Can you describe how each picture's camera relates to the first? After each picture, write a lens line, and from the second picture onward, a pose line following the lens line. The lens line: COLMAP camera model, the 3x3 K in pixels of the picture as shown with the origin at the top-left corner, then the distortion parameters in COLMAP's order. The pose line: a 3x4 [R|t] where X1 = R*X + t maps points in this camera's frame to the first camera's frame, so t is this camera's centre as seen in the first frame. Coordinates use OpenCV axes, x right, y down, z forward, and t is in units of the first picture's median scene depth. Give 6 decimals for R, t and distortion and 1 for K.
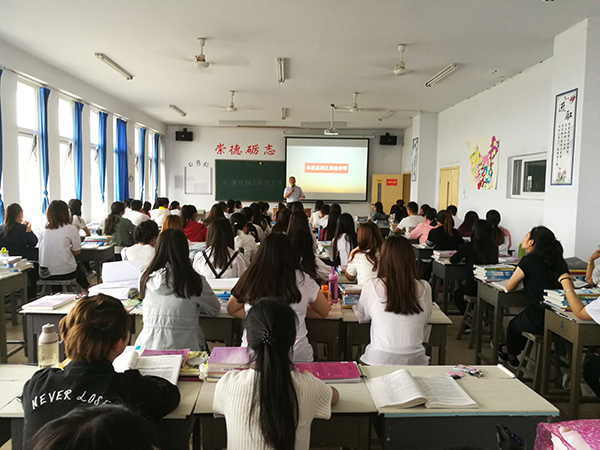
lens RADIAL K [[455.4, 0, 300.4], [0, 455.4, 221.3], [0, 0, 1]] dist [-0.068623, 0.011180]
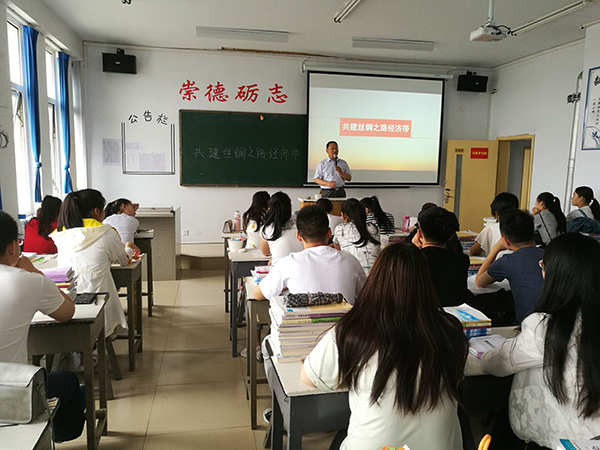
lens RADIAL K [[455.4, 0, 299.4], [0, 455.4, 229.6], [0, 0, 1]] dist [-0.068623, 0.011180]
pose [[0.987845, -0.023954, 0.153583, -0.131942], [0.012929, 0.997293, 0.072387, -0.030388], [-0.154901, -0.069521, 0.985481, 0.434607]]
